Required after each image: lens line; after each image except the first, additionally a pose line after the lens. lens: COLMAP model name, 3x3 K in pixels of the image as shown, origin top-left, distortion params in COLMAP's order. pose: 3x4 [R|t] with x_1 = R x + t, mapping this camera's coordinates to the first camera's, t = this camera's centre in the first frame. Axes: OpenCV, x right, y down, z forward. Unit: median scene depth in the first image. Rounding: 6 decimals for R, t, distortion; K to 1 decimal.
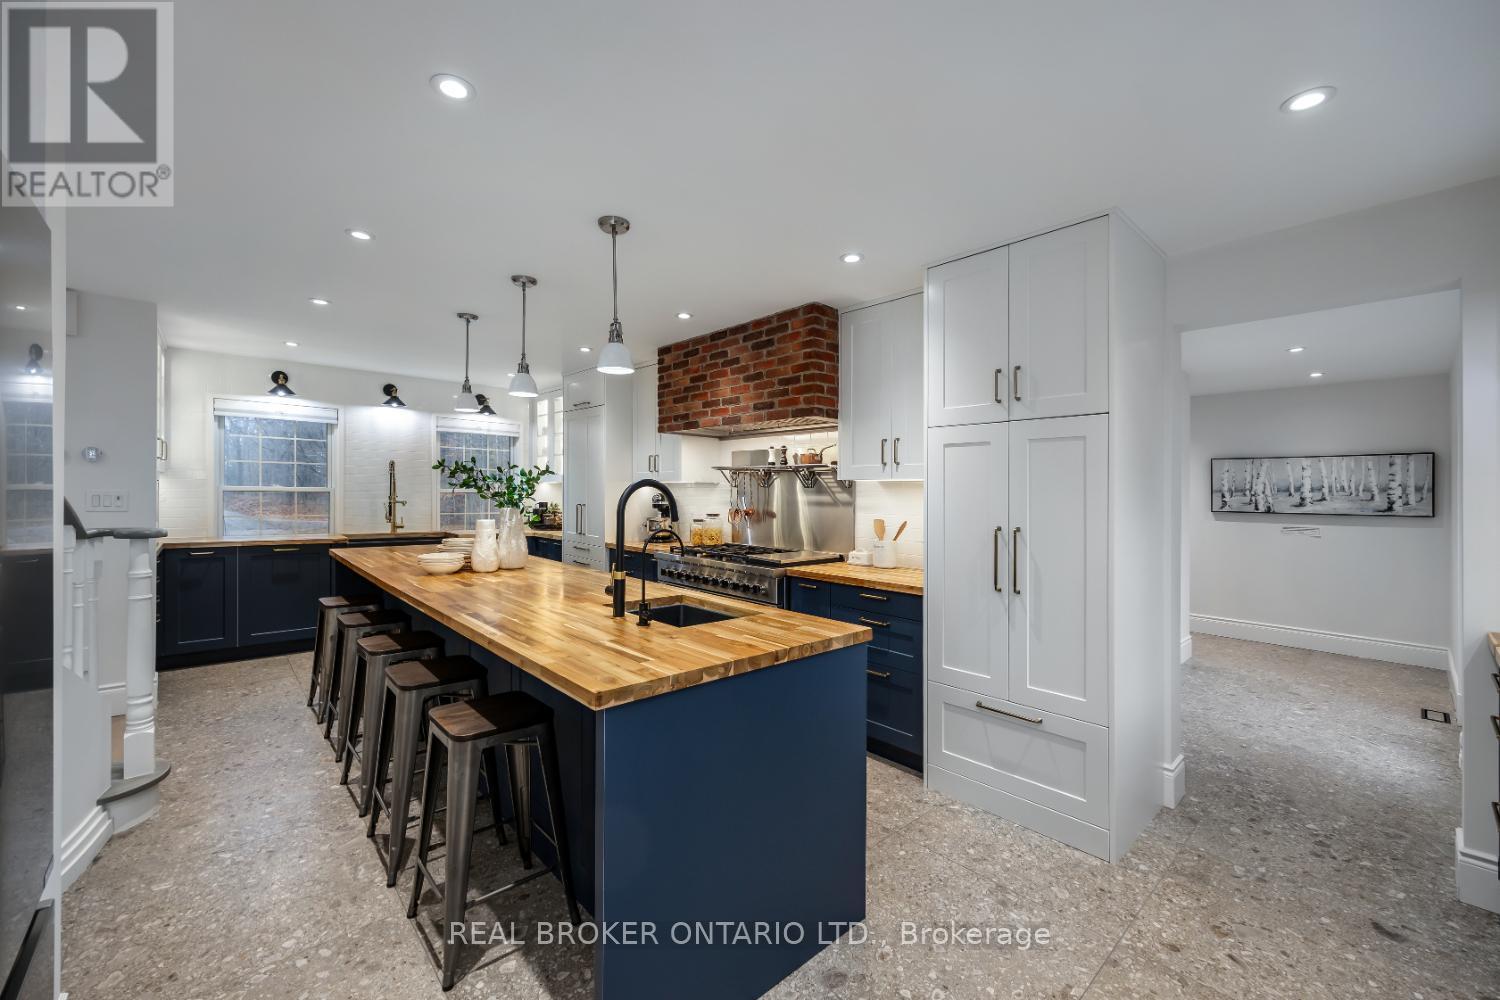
lens RADIAL K [[578.9, 0, 750.0], [0, 578.9, 500.0], [0, 0, 1]] dist [-0.029590, 0.000234]
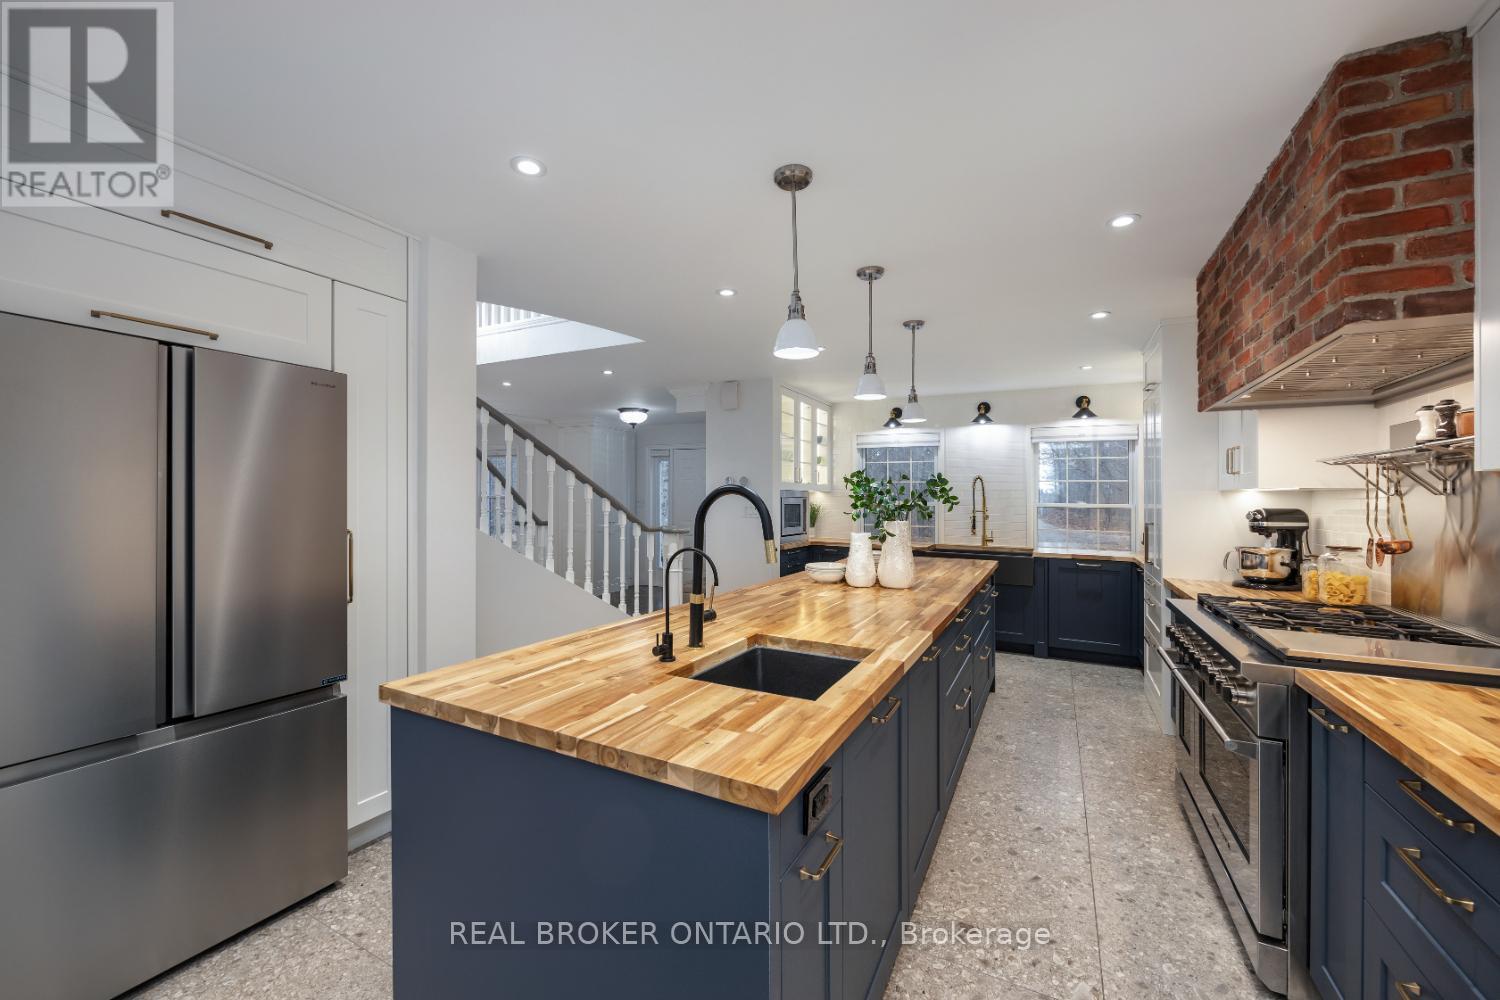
lens RADIAL K [[581.8, 0, 750.0], [0, 581.8, 500.0], [0, 0, 1]] dist [0.001118, 0.000248]
pose [[0.355856, -0.007588, -0.934510, 0.312955], [-0.017329, 0.999742, -0.014717, -0.002857], [0.934380, 0.021431, 0.355632, 0.390846]]
